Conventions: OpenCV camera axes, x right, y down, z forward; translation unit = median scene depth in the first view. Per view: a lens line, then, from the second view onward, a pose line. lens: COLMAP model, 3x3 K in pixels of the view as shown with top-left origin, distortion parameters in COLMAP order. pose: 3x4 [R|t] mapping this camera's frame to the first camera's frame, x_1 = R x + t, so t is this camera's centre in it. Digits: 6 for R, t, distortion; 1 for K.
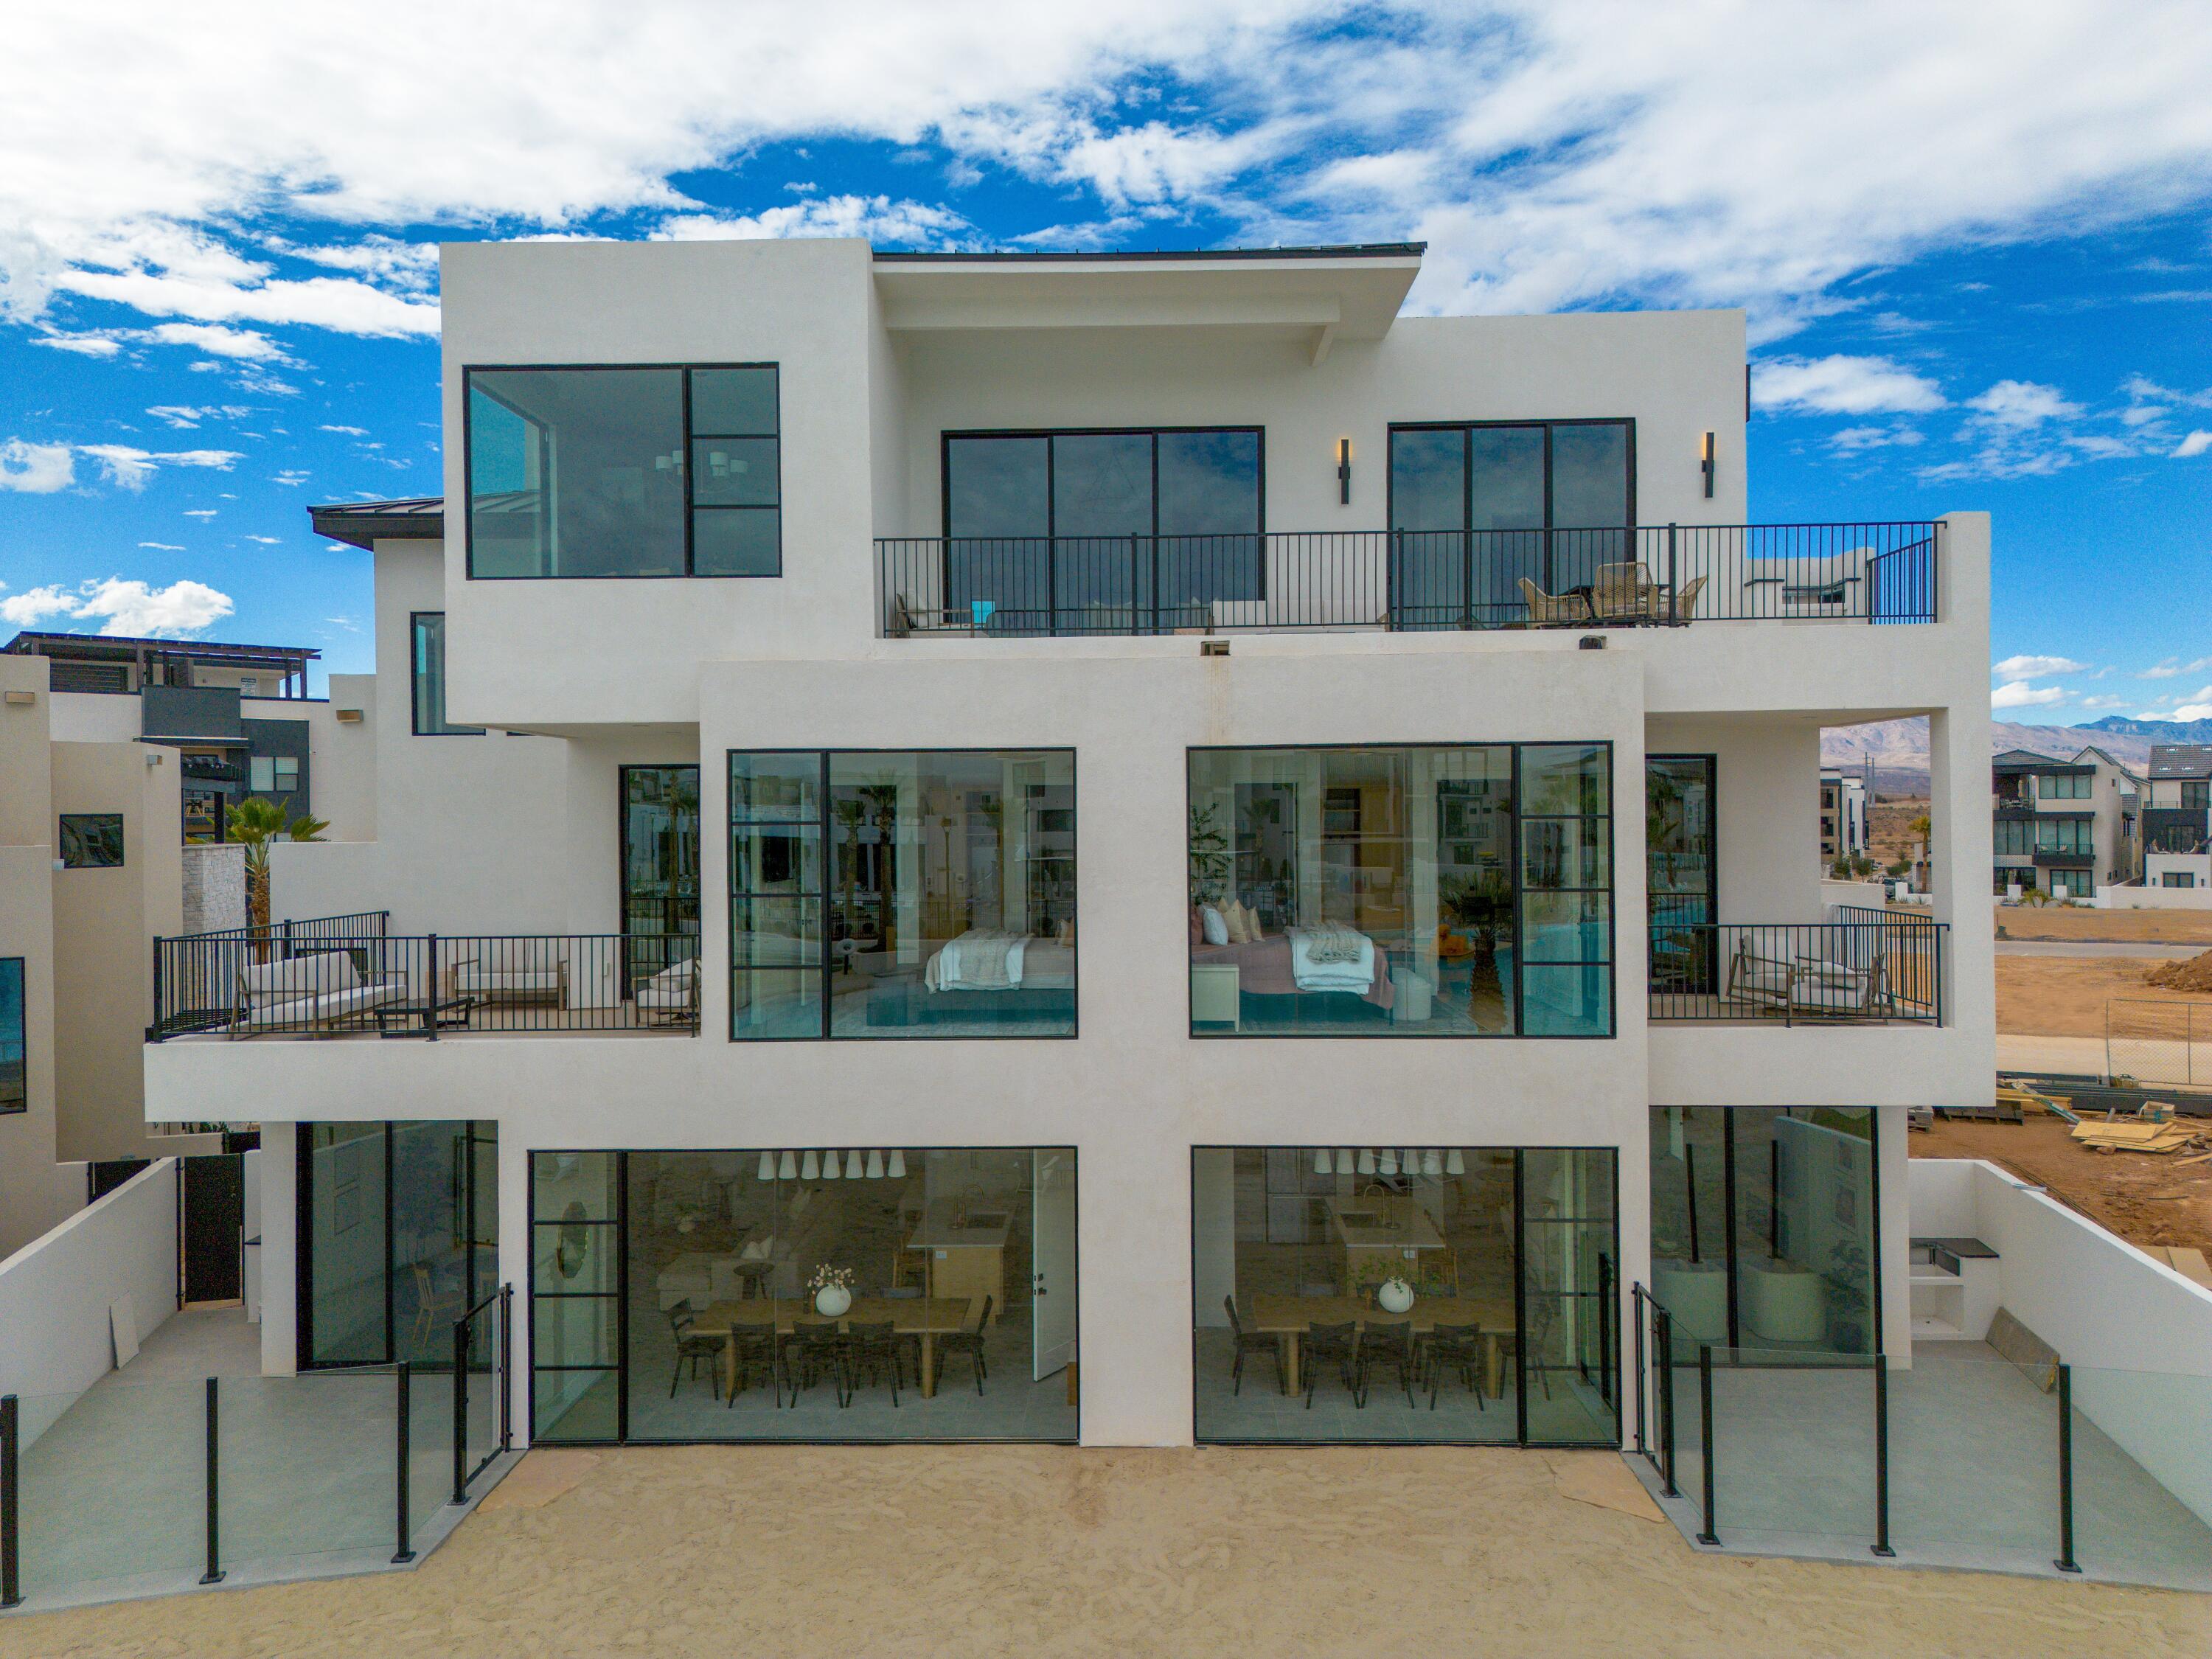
lens RADIAL K [[1490.6, 0, 1106.0], [0, 1490.6, 829.5], [0, 0, 1]] dist [0.083387, -0.067299]
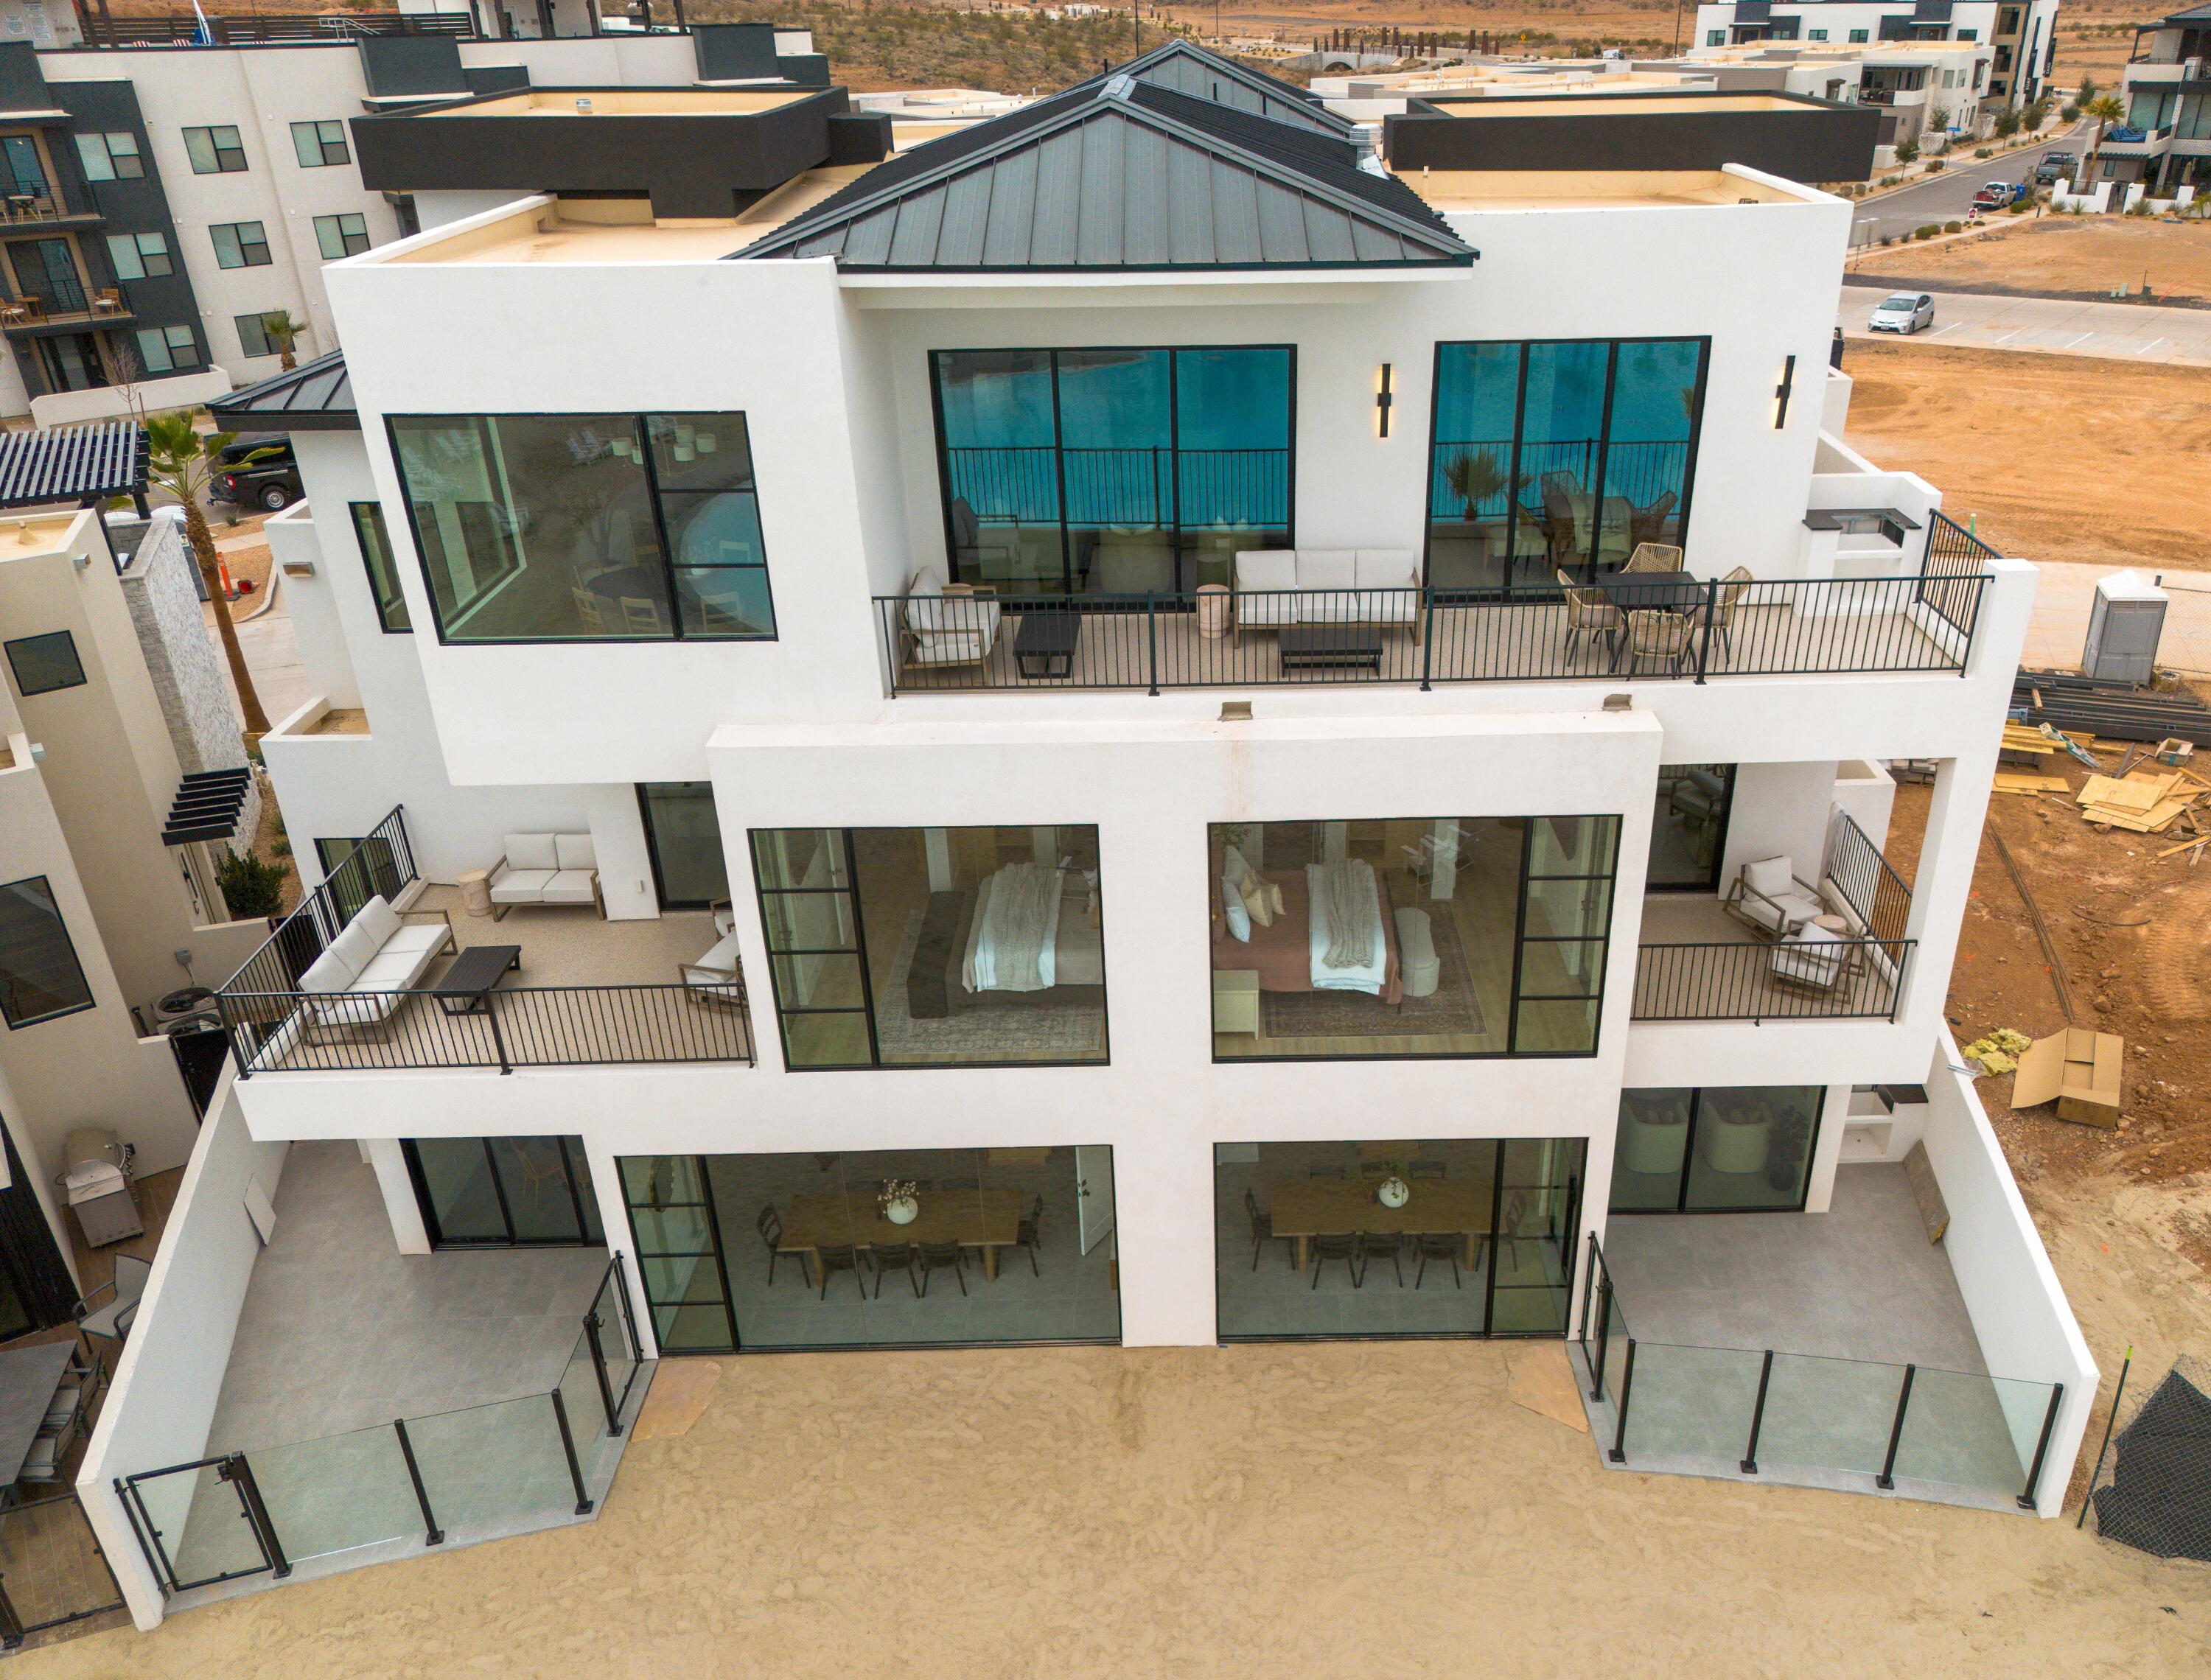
lens RADIAL K [[1654.9, 0, 1205.6], [0, 1654.9, 841.6], [0, 0, 1]] dist [0.081300, -0.070678]
pose [[0.999220, -0.025052, 0.030532, 0.018387], [0.008366, 0.889790, 0.456293, -0.554197], [-0.038598, -0.455682, 0.889306, -0.001462]]
